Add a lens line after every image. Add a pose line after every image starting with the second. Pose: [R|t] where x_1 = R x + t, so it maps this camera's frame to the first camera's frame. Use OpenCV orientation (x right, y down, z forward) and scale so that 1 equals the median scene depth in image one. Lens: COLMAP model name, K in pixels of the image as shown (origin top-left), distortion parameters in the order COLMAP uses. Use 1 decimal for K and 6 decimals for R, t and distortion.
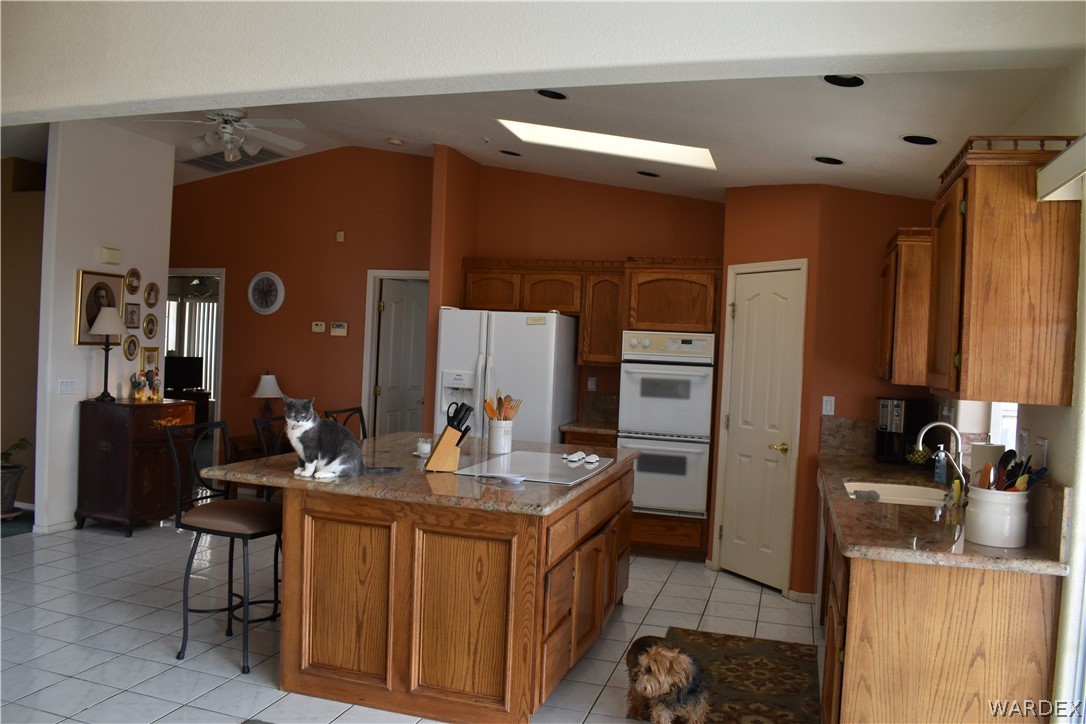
lens RADIAL K [[846.2, 0, 539.4], [0, 846.2, 360.0], [0, 0, 1]] dist [-0.094315, 0.011634]
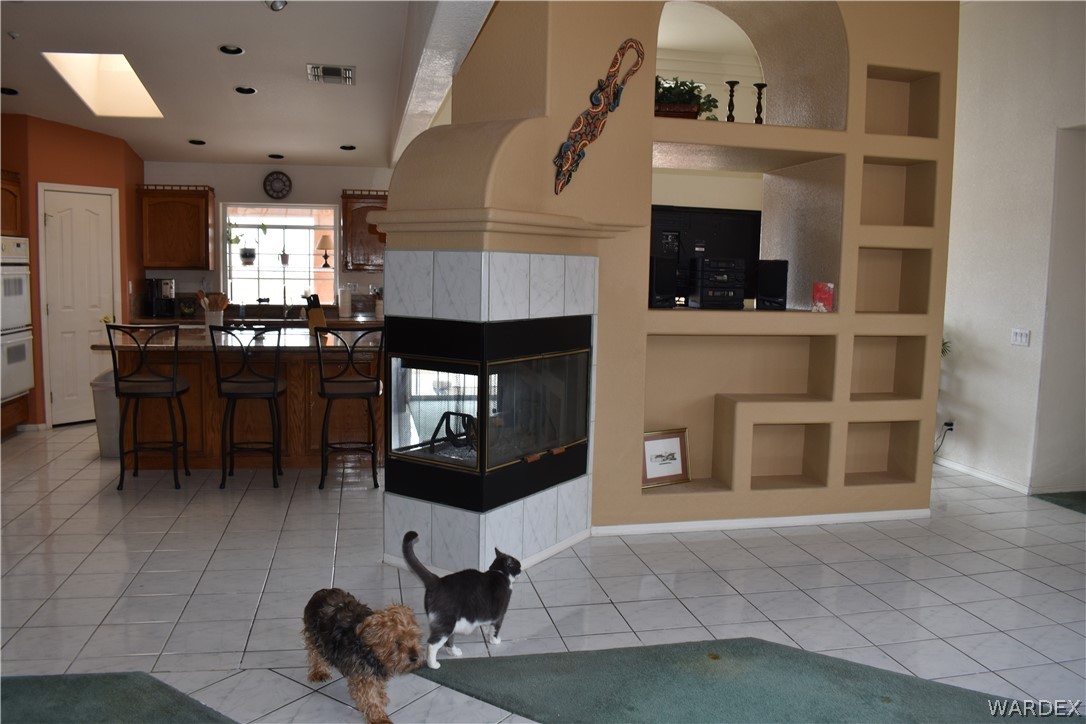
lens RADIAL K [[846.2, 0, 534.1], [0, 846.2, 360.7], [0, 0, 1]] dist [-0.094315, 0.011634]
pose [[-0.474491, -0.147481, 0.867818, -1.201746], [-0.029323, 0.987966, 0.151867, -0.057932], [-0.879772, 0.046612, -0.473105, 0.954142]]
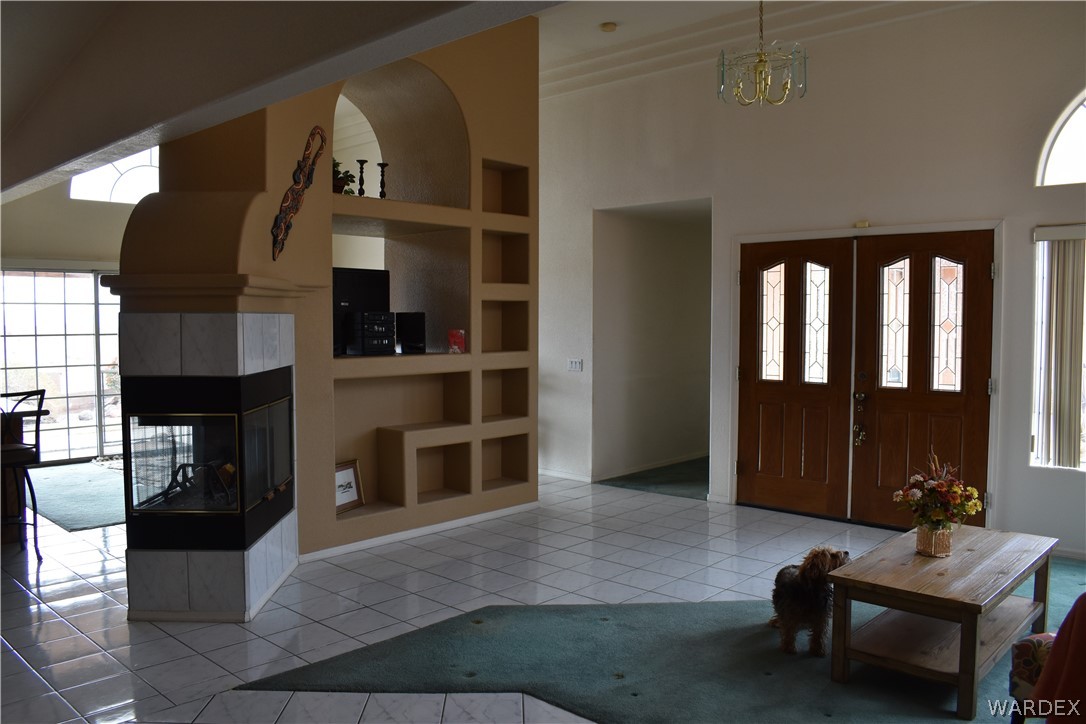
lens RADIAL K [[846.2, 0, 538.2], [0, 846.2, 362.8], [0, 0, 1]] dist [-0.094315, 0.011634]
pose [[-0.897336, -0.065740, 0.436425, -1.153689], [-0.032462, 0.995997, 0.083284, -0.066425], [-0.440153, 0.060566, -0.895878, 1.204754]]
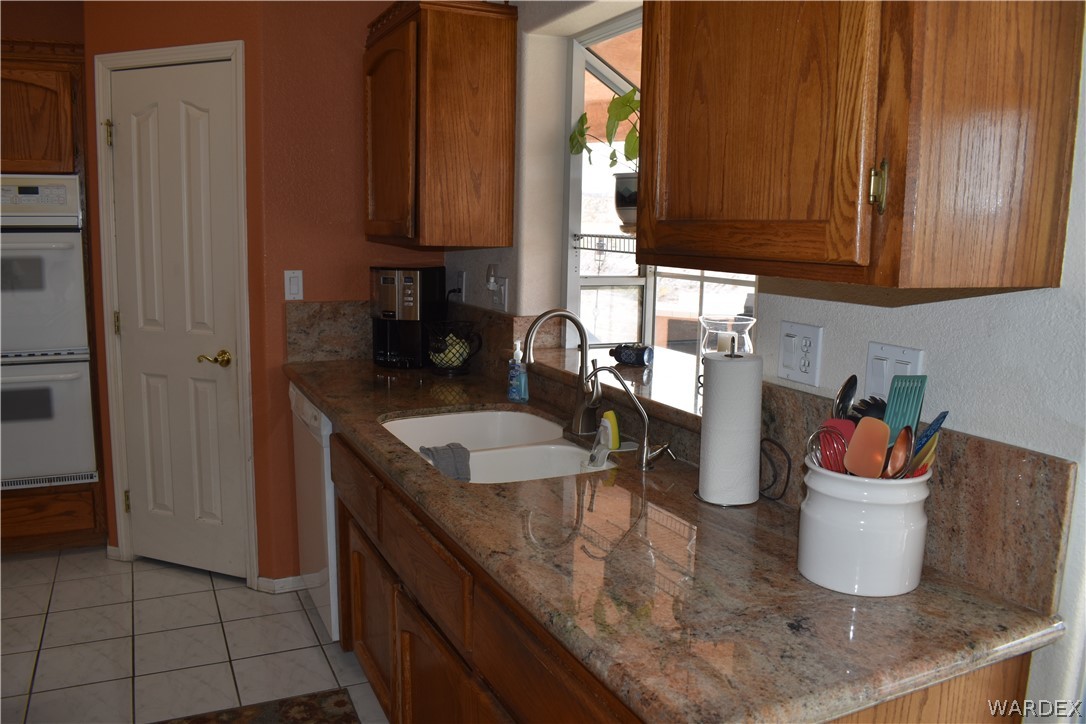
lens RADIAL K [[846.2, 0, 536.6], [0, 846.2, 360.1], [0, 0, 1]] dist [-0.094315, 0.011634]
pose [[0.739314, -0.135971, 0.659490, 0.052517], [0.024941, 0.984258, 0.174971, 0.004049], [-0.672899, -0.112910, 0.731067, 0.367979]]
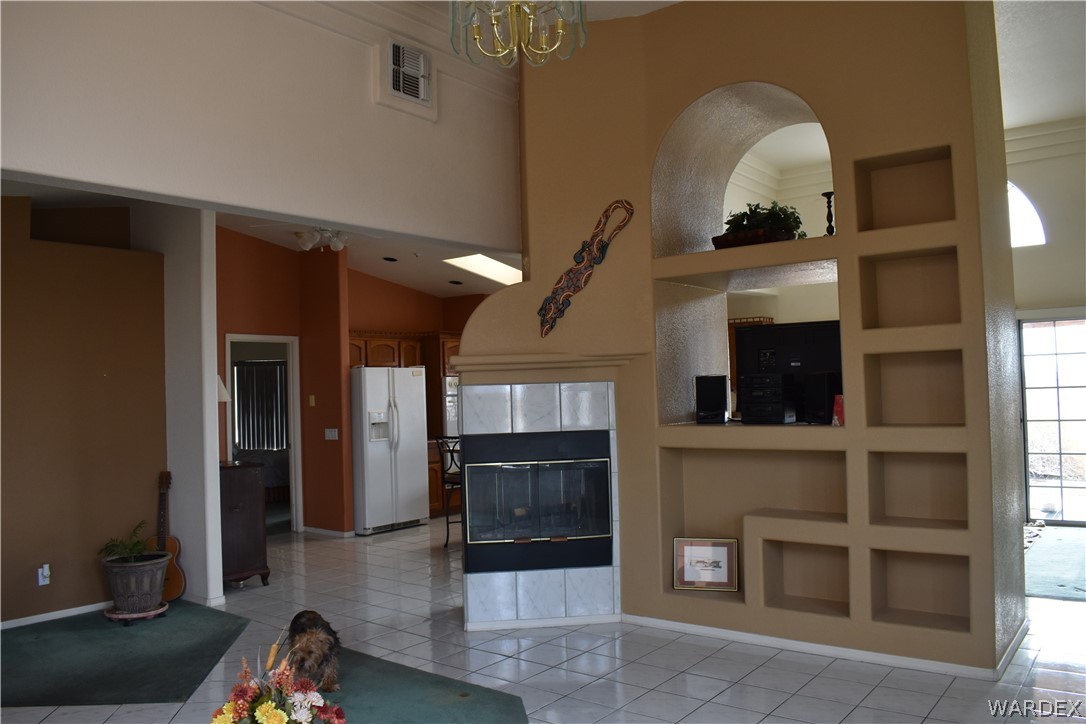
lens RADIAL K [[846.2, 0, 526.7], [0, 846.2, 360.3], [0, 0, 1]] dist [-0.094315, 0.011634]
pose [[0.372661, -0.024603, 0.927641, -1.442465], [0.057374, 0.998347, 0.003429, -0.068100], [-0.926192, 0.051945, 0.373456, 0.264846]]
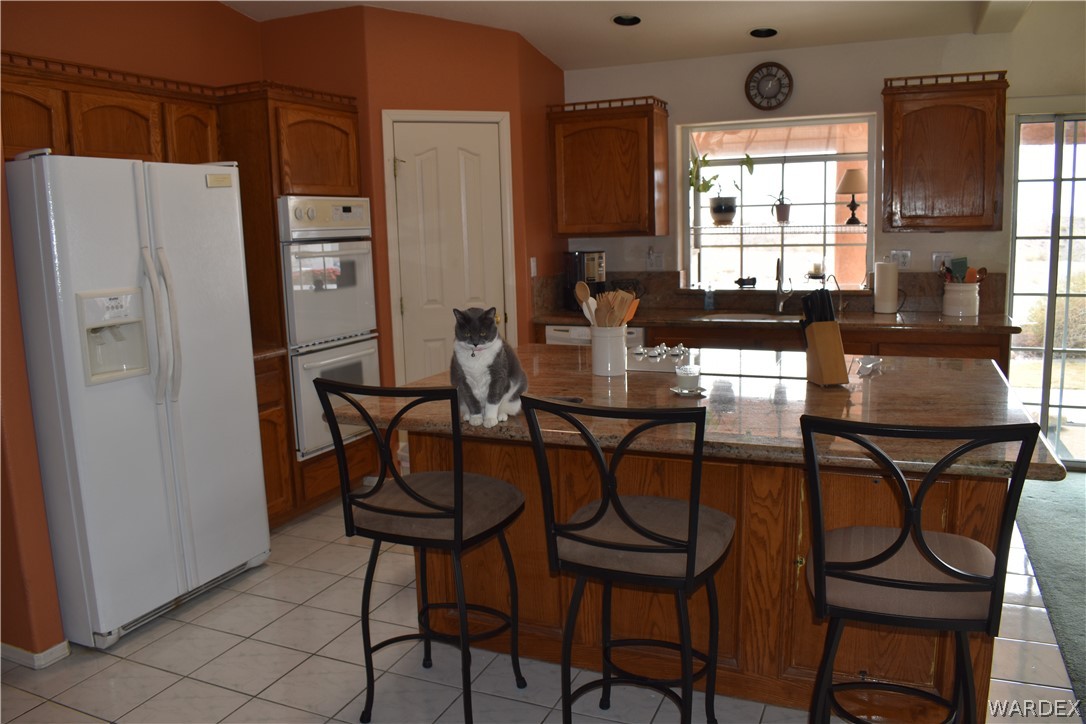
lens RADIAL K [[846.2, 0, 534.4], [0, 846.2, 360.1], [0, 0, 1]] dist [-0.094315, 0.011634]
pose [[0.109653, -0.200273, 0.973585, -0.577134], [0.048089, 0.979413, 0.196055, -0.029827], [-0.992806, 0.025321, 0.117027, 0.786644]]
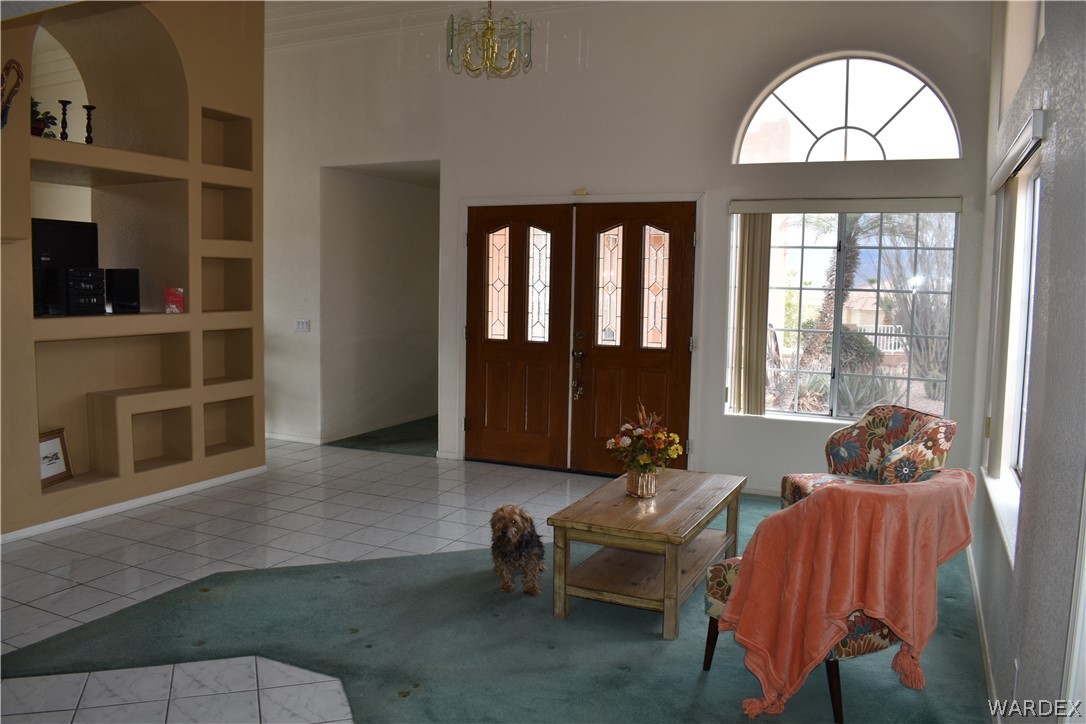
lens RADIAL K [[846.2, 0, 538.2], [0, 846.2, 363.0], [0, 0, 1]] dist [-0.094315, 0.011634]
pose [[-0.988719, -0.072541, 0.131047, -1.157999], [-0.057703, 0.991841, 0.113677, -0.064603], [-0.138224, 0.104833, -0.984837, 1.216005]]
